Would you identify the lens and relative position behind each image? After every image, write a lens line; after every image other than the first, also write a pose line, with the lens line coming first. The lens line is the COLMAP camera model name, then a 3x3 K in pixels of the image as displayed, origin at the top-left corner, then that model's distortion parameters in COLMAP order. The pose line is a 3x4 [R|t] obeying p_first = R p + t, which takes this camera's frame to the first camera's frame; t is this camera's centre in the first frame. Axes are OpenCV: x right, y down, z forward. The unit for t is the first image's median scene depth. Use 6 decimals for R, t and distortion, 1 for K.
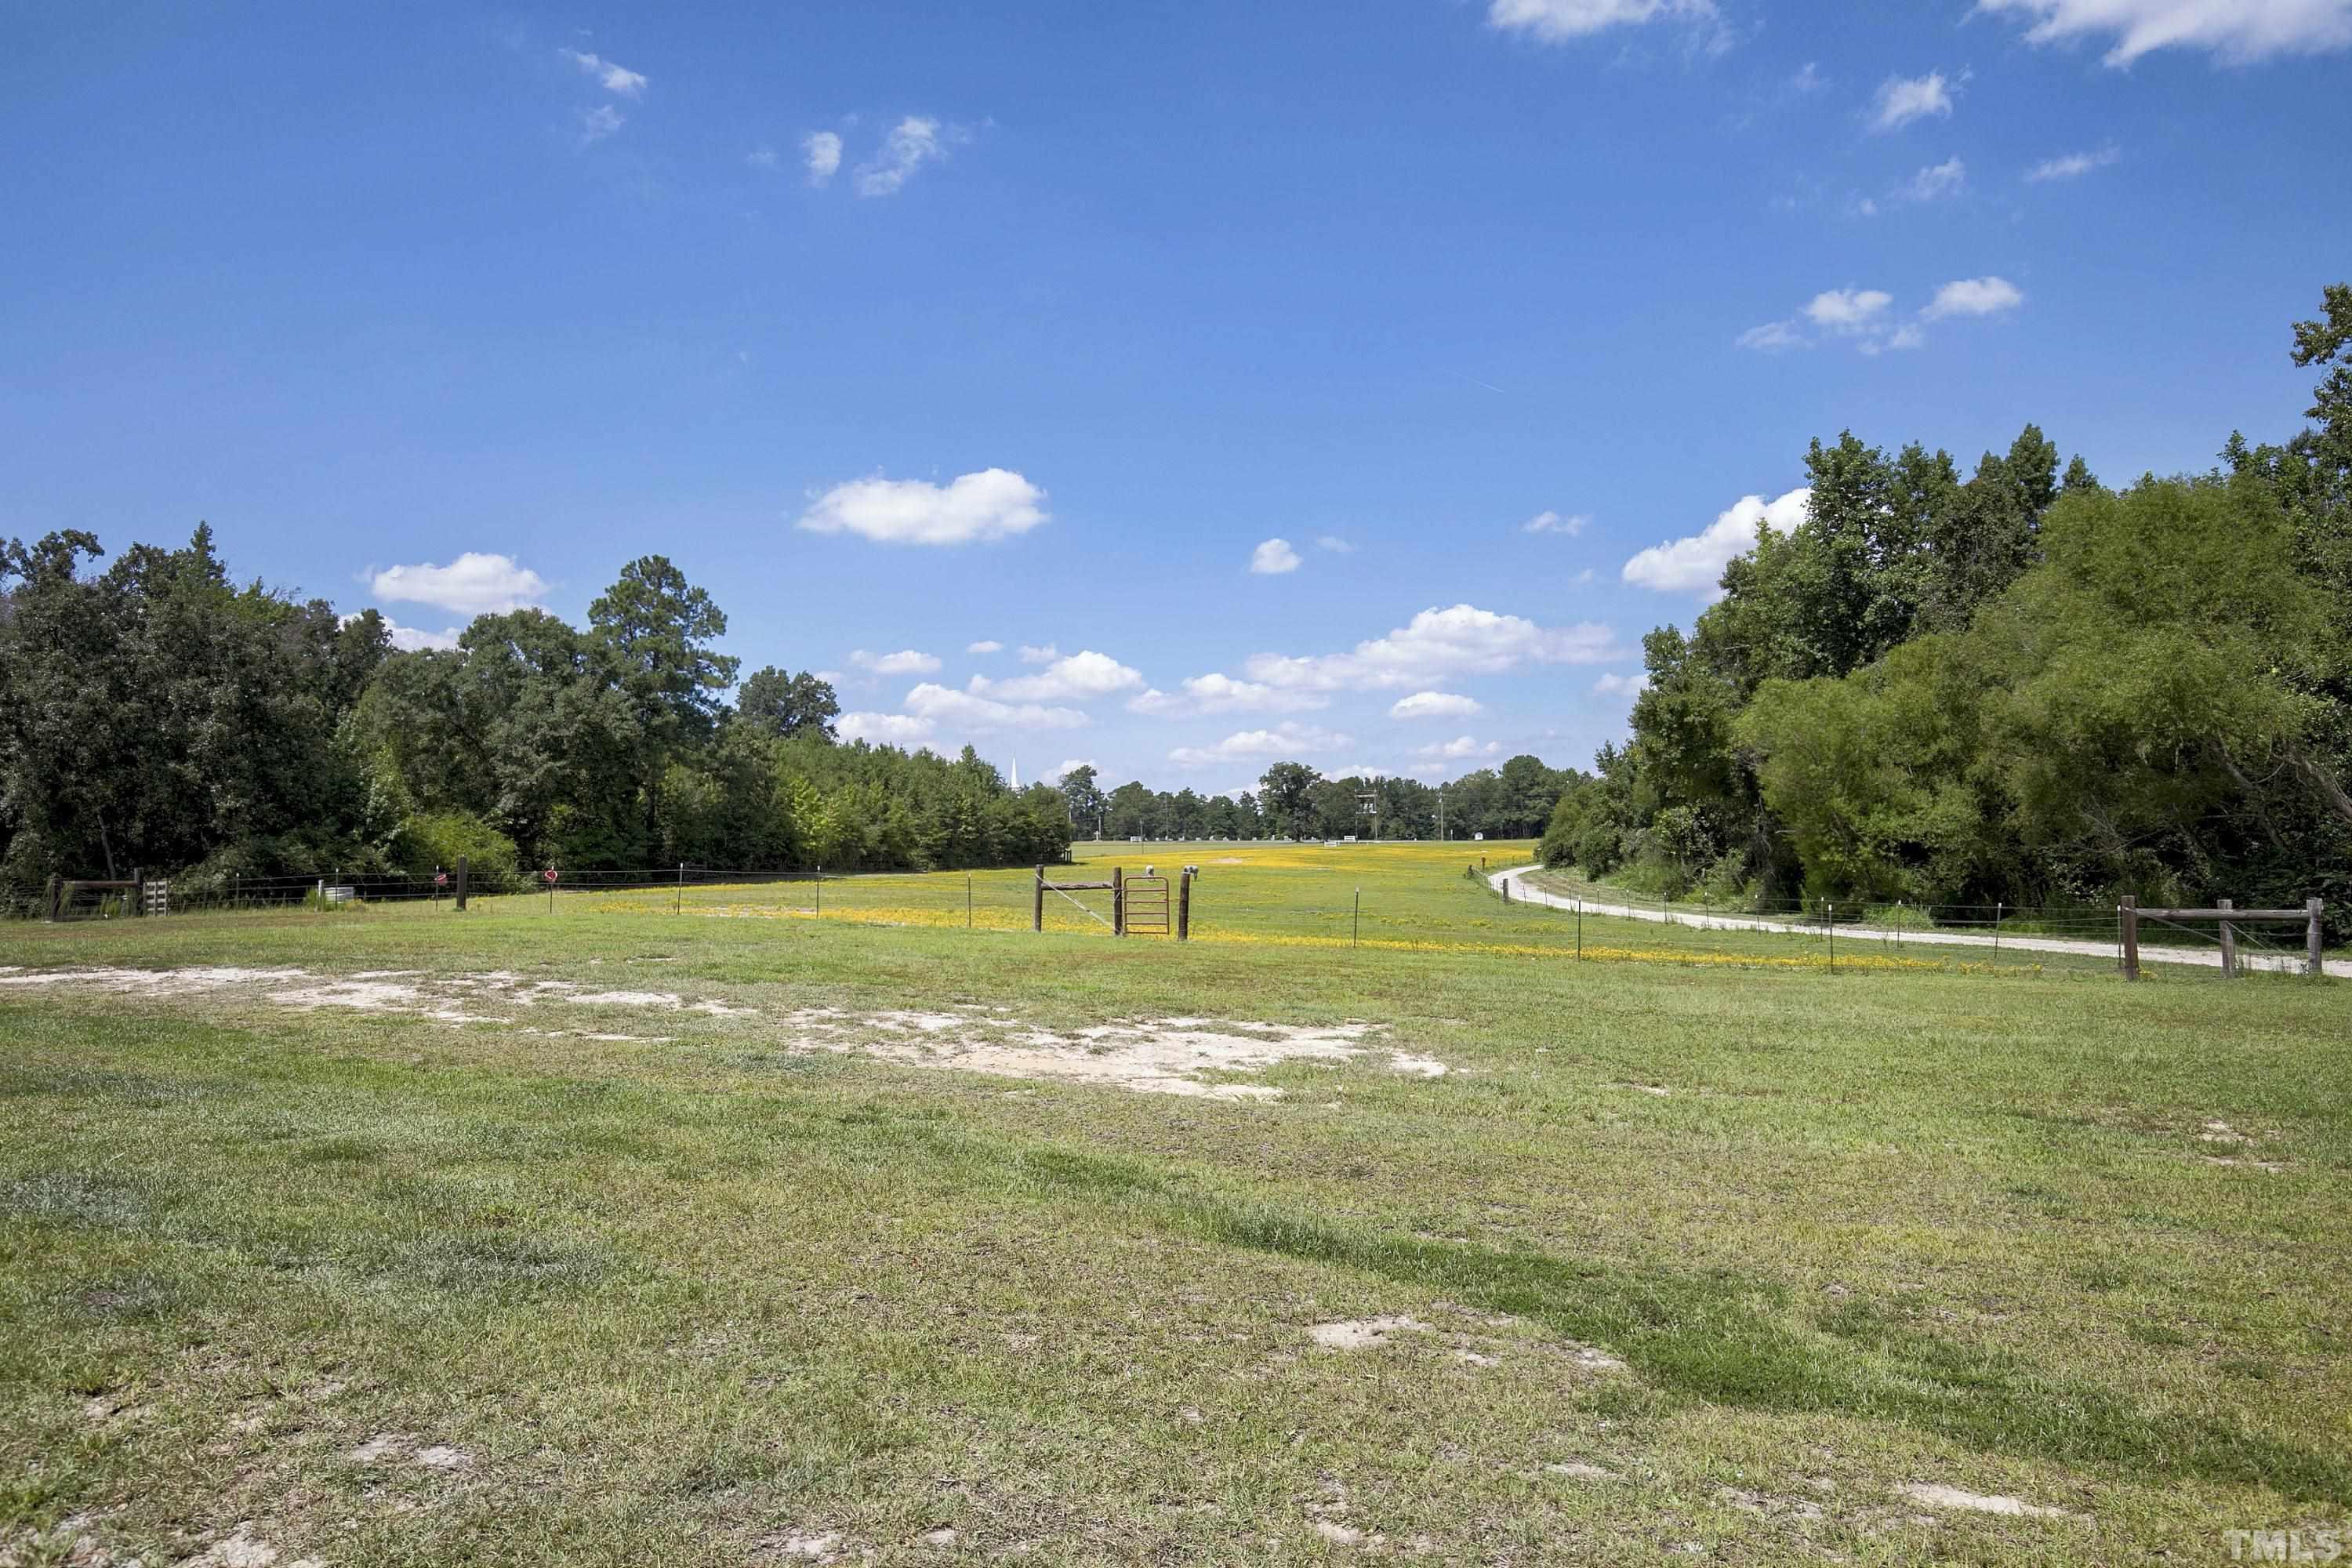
lens RADIAL K [[1562.4, 0, 1166.4], [0, 1562.4, 697.6], [0, 0, 1]] dist [-0.015440, 0.000205]
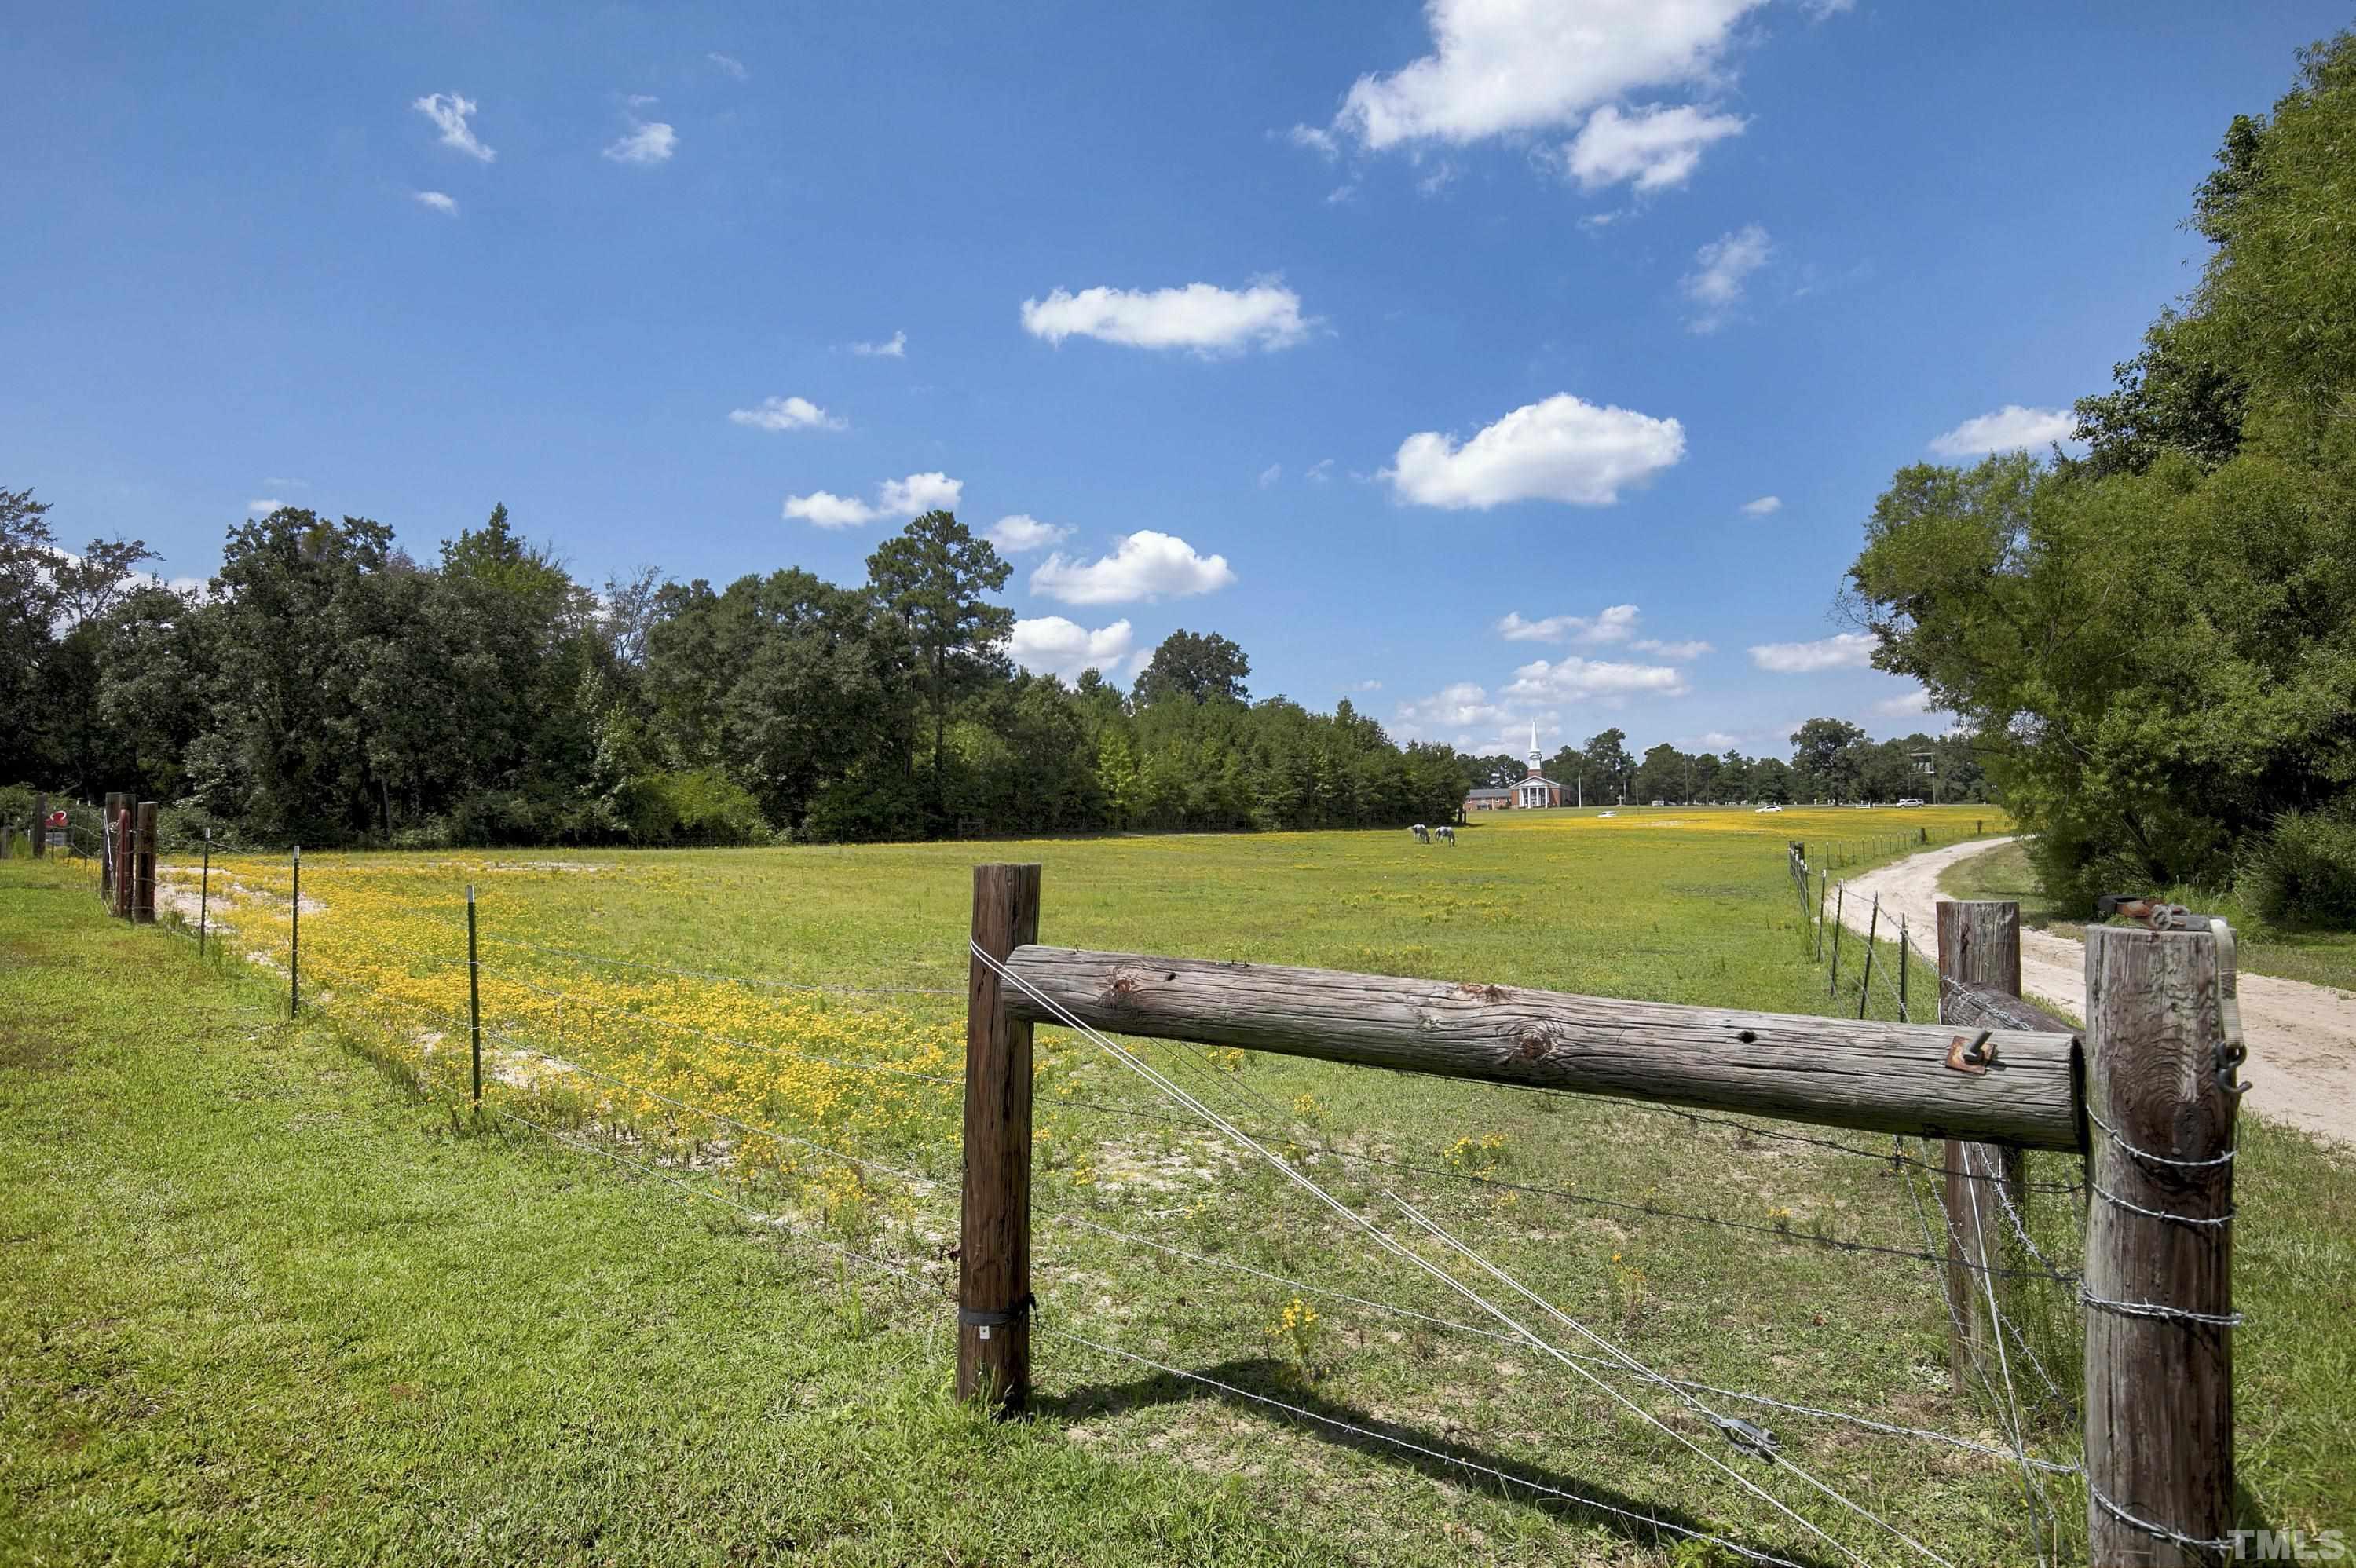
lens RADIAL K [[1448.7, 0, 1184.0], [0, 1448.7, 787.8], [0, 0, 1]] dist [-0.014199, -0.001627]
pose [[0.915737, -0.006430, -0.401726, 0.147149], [0.036721, 0.997026, 0.067748, 0.022990], [0.400096, -0.076792, 0.913250, 0.177002]]
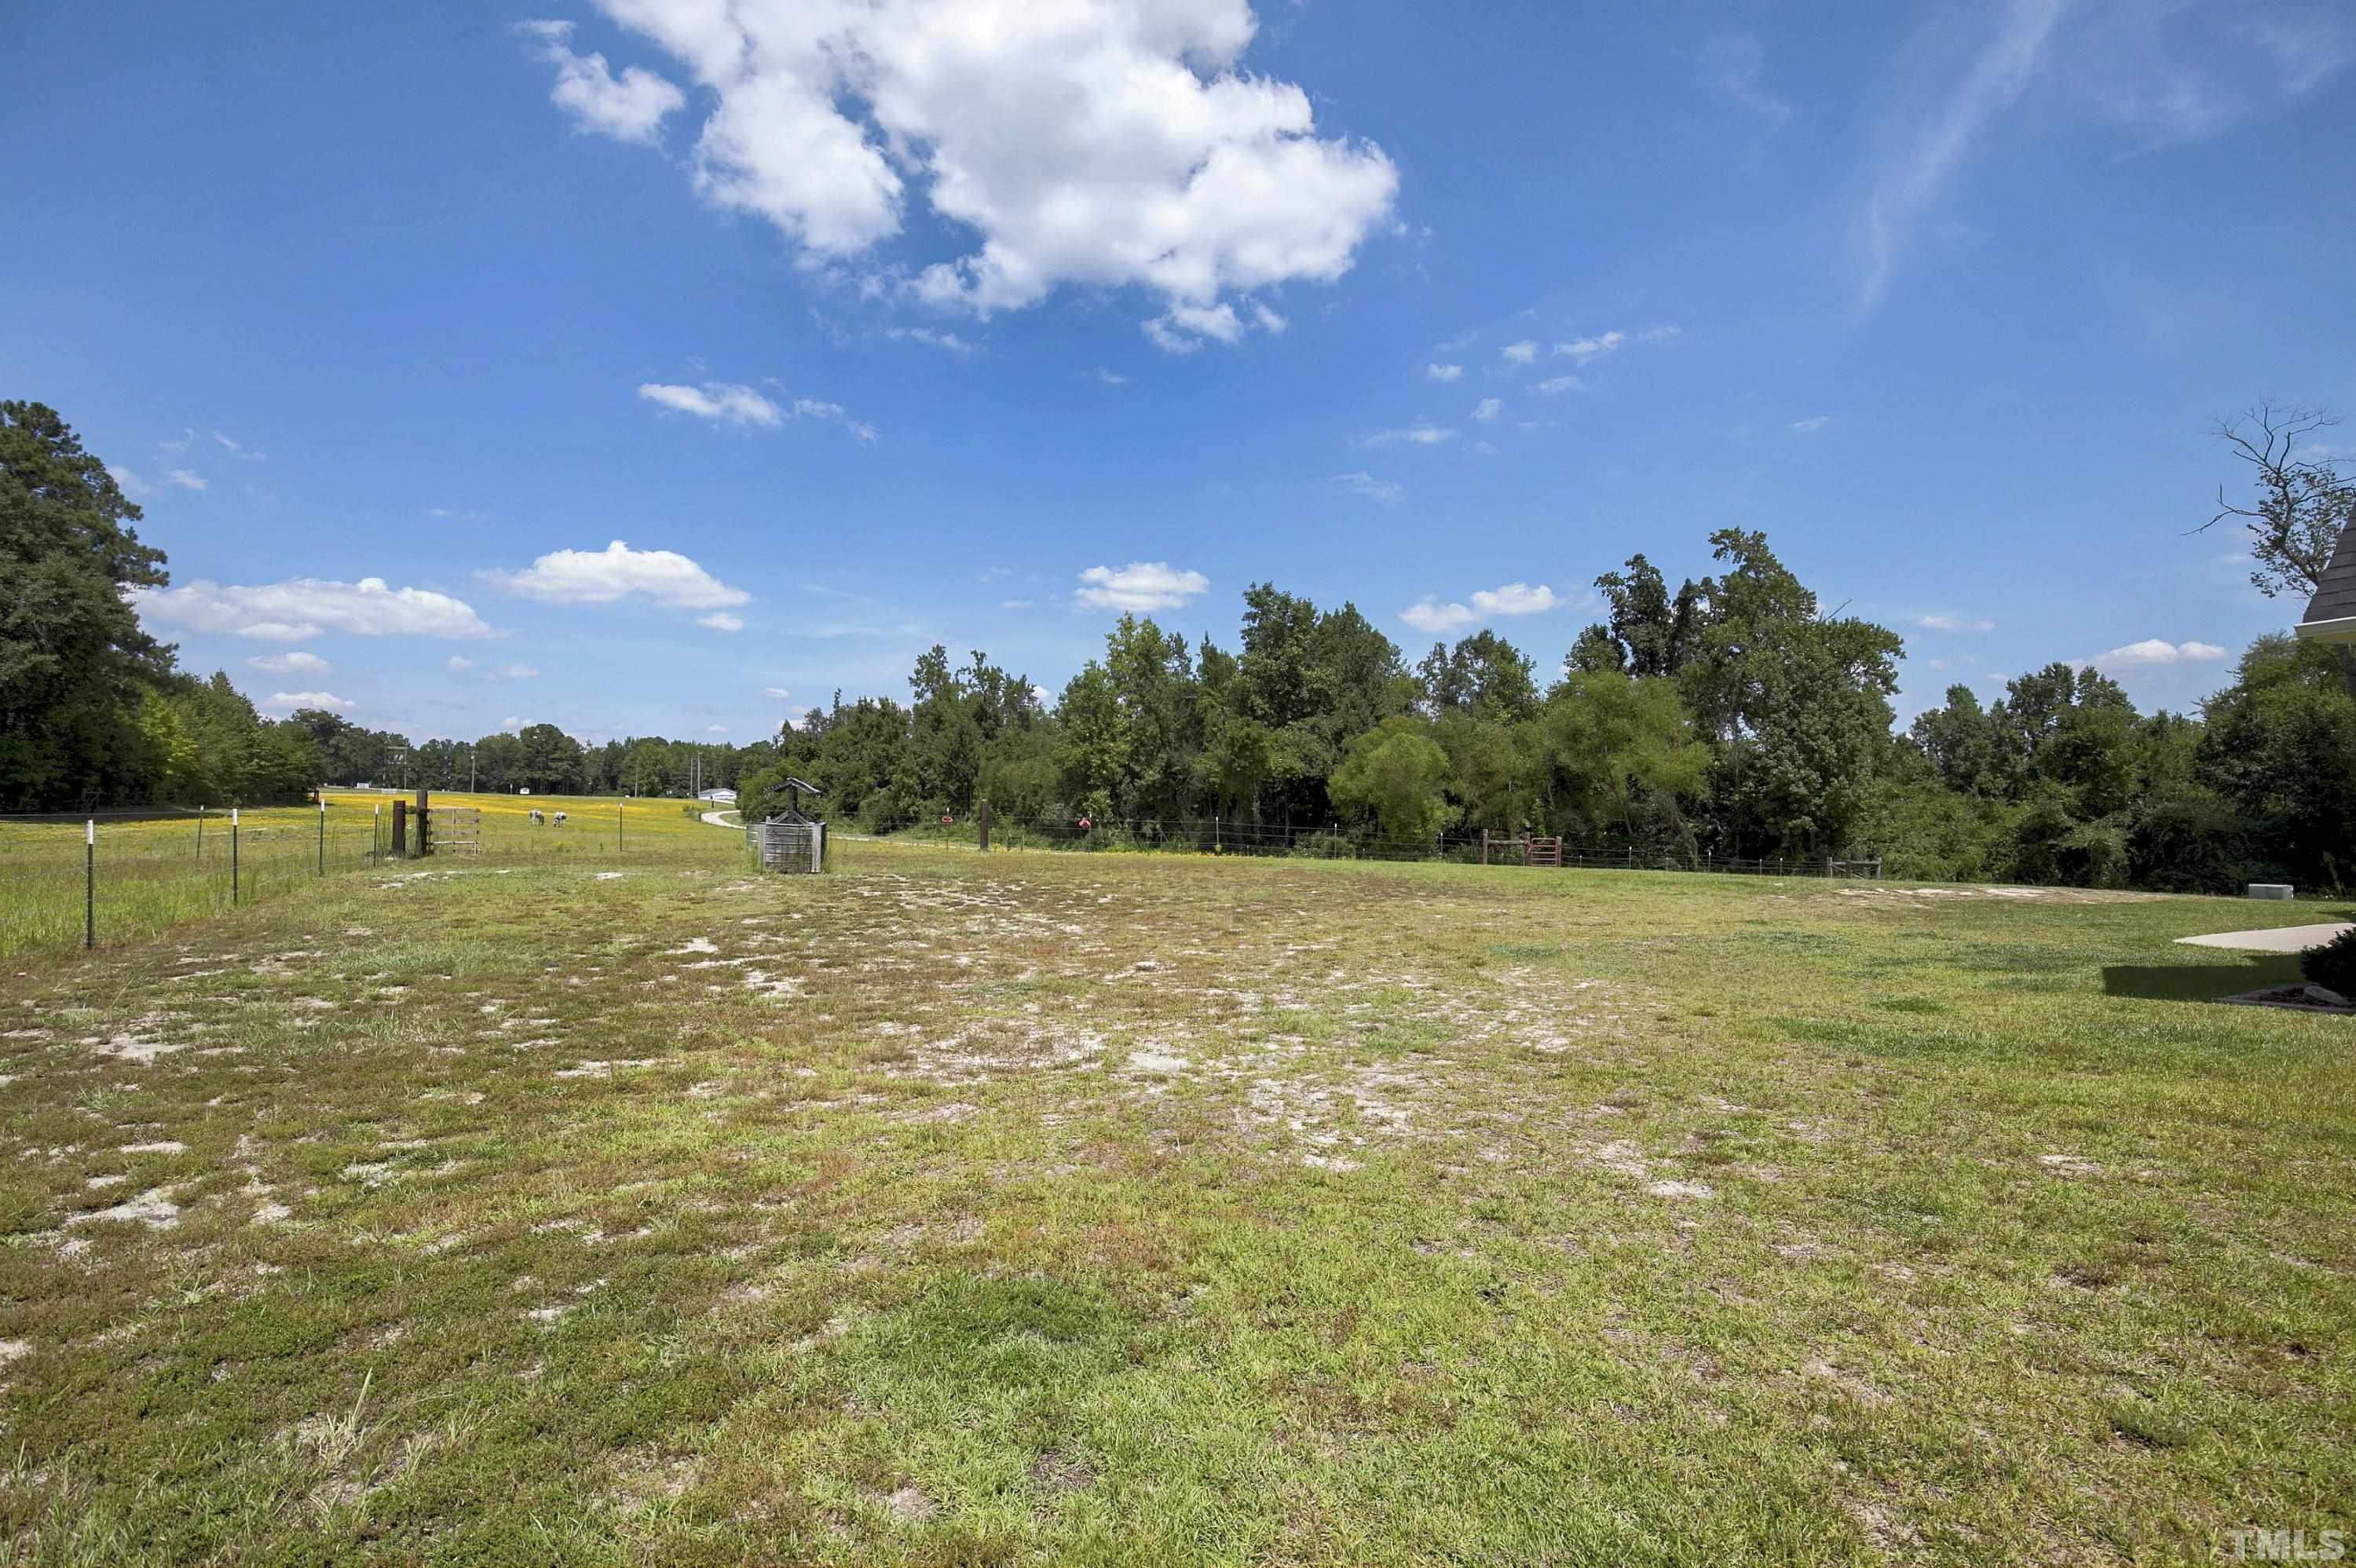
lens RADIAL K [[1150.0, 0, 1191.3], [0, 1150.0, 782.4], [0, 0, 1]] dist [0.004118, 0.000128]
pose [[0.609542, 0.054062, 0.790908, -0.339153], [-0.112170, 0.993516, 0.018536, 0.019220], [-0.784778, -0.100015, 0.611654, 0.148656]]
